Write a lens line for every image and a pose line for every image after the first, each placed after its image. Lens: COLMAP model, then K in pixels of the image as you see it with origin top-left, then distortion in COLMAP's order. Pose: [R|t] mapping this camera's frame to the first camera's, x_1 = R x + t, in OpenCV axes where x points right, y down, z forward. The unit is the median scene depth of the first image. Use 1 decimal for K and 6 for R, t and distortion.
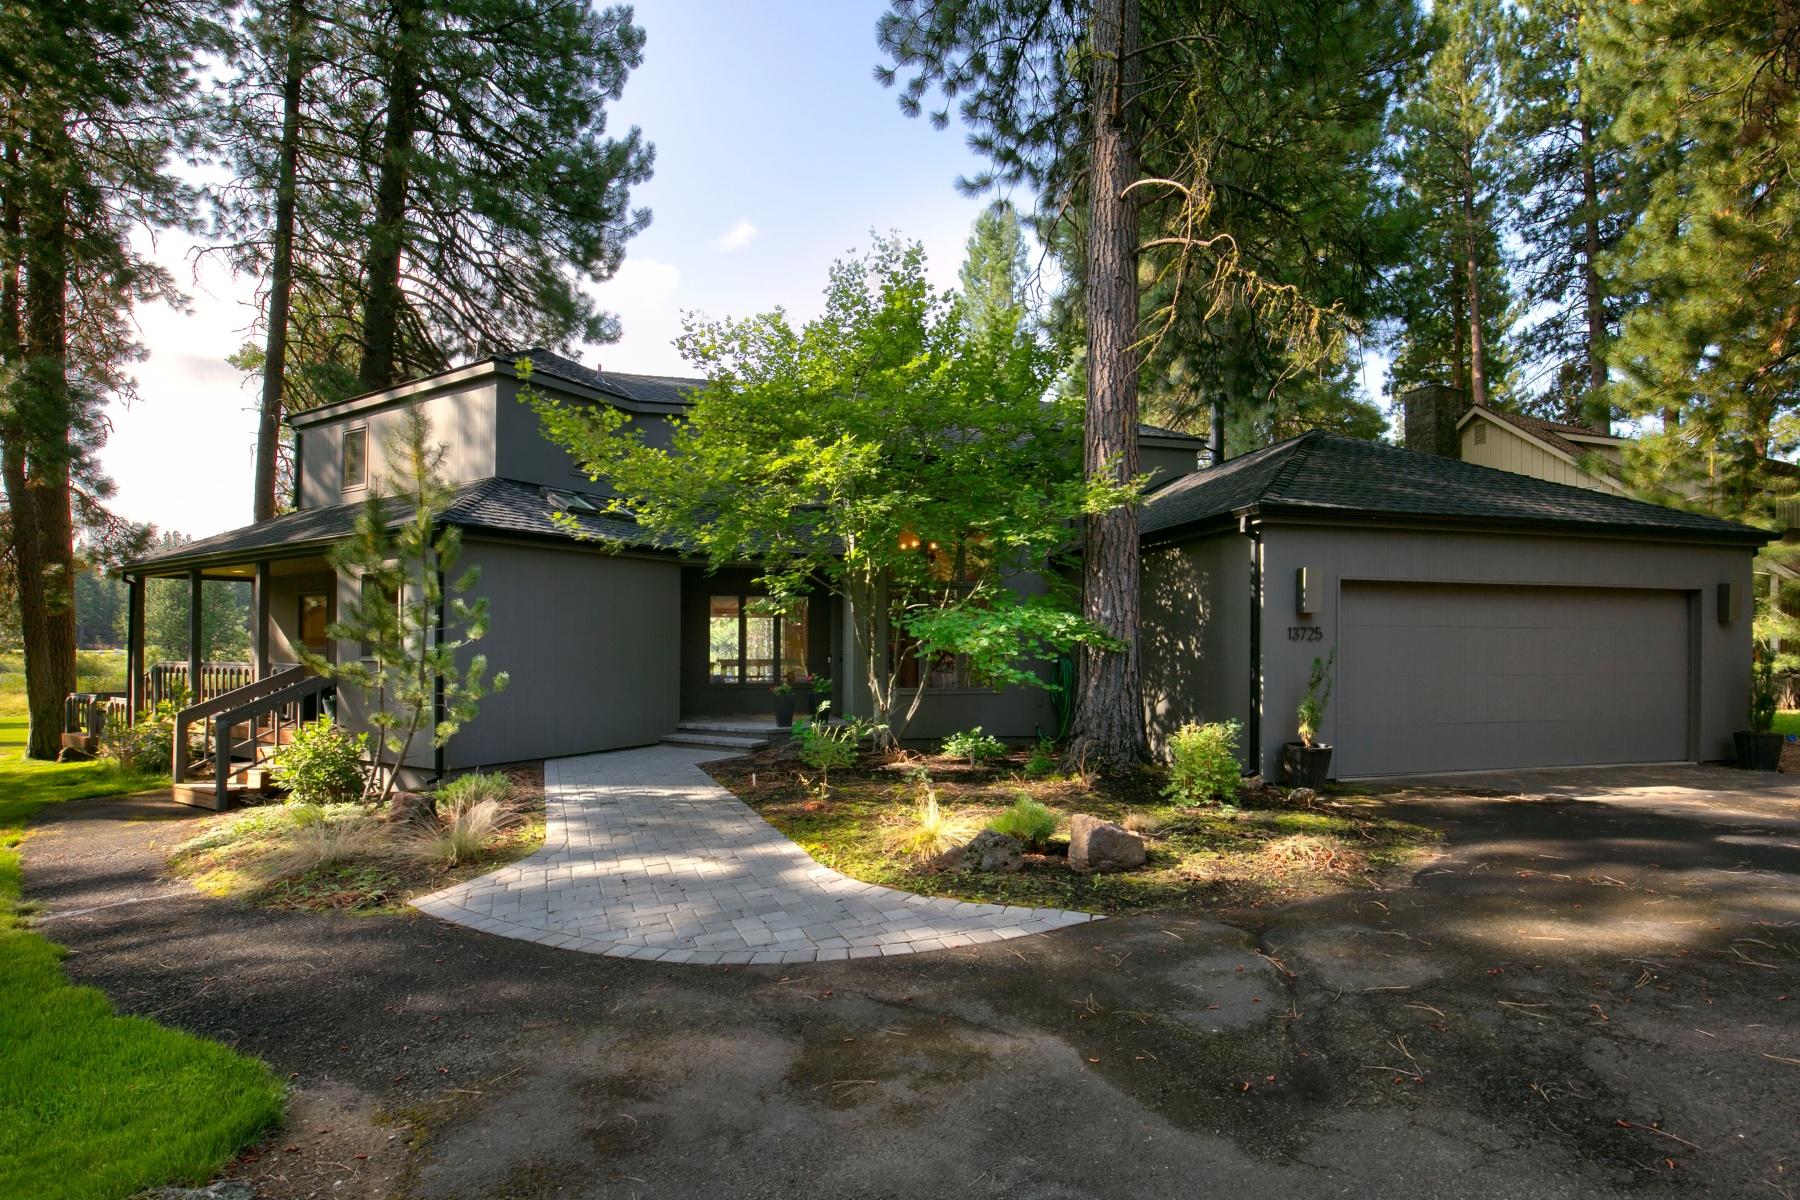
lens RADIAL K [[875.4, 0, 901.6], [0, 875.4, 661.2], [0, 0, 1]] dist [-0.039847, 0.000316]
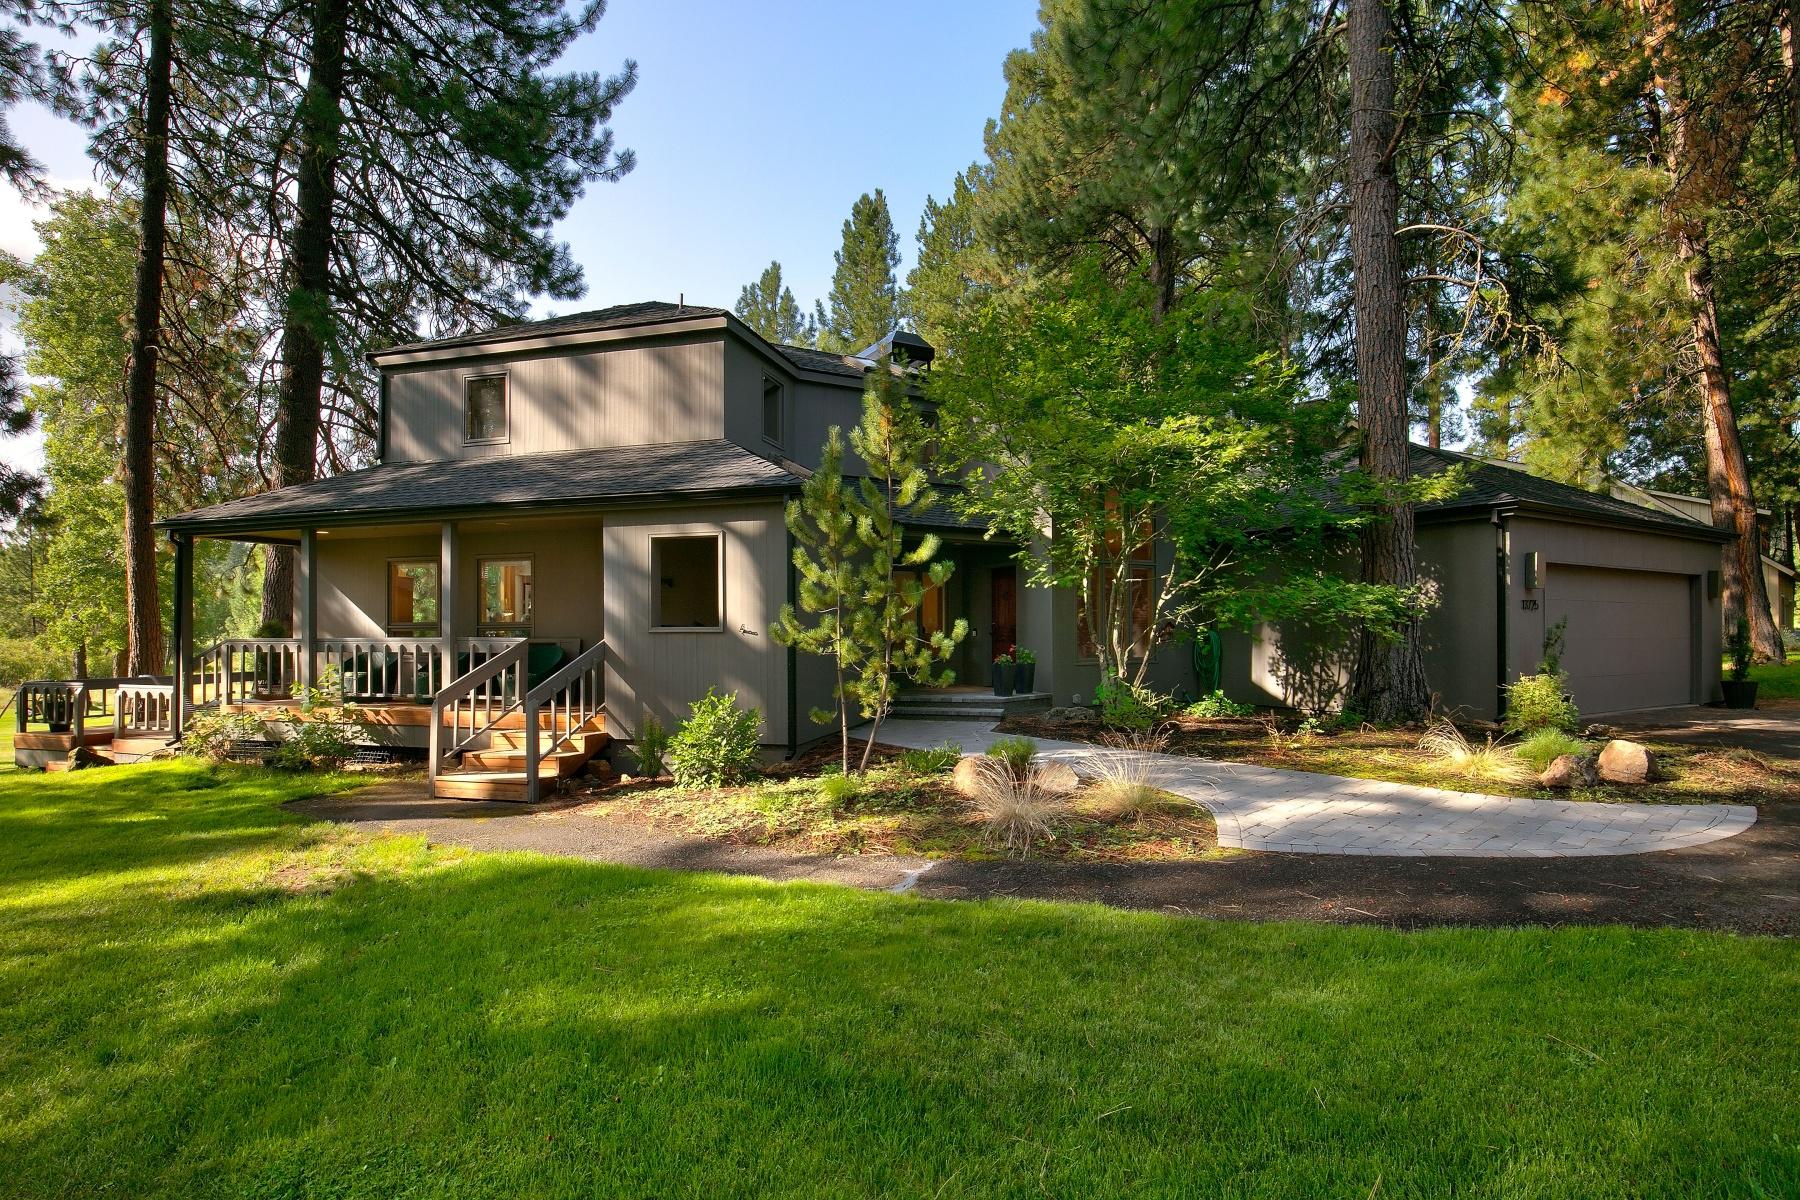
lens RADIAL K [[882.0, 0, 901.3], [0, 882.0, 642.6], [0, 0, 1]] dist [-0.026548, -0.000778]
pose [[0.965069, -0.007165, 0.261898, -0.394293], [0.008038, 0.999965, -0.002263, 0.009483], [-0.261872, 0.004289, 0.965093, 0.016770]]
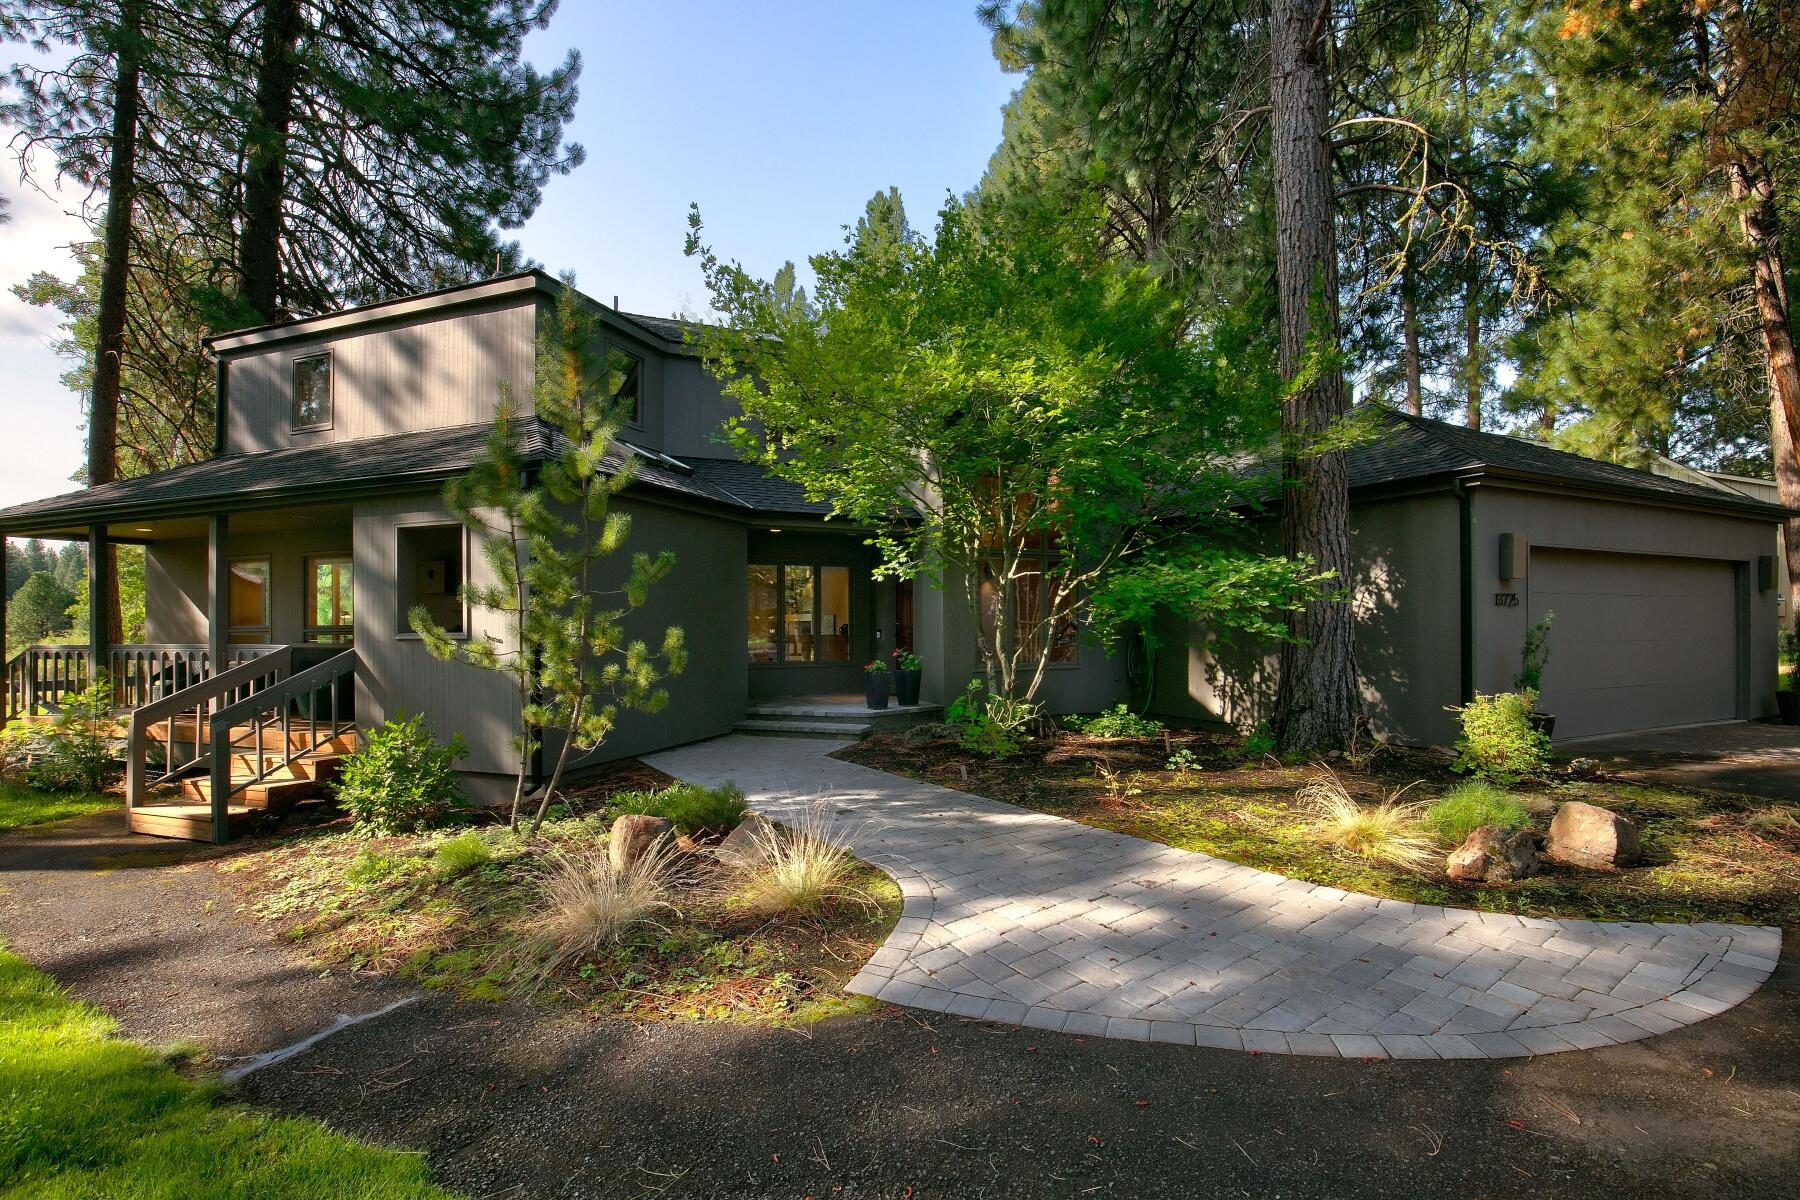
lens RADIAL K [[846.5, 0, 894.0], [0, 846.5, 635.3], [0, 0, 1]] dist [-0.038393, 0.005959]
pose [[0.982786, -0.008982, 0.184530, -0.207899], [0.010078, 0.999937, -0.005005, 0.002944], [-0.184473, 0.006779, 0.982814, 0.111341]]
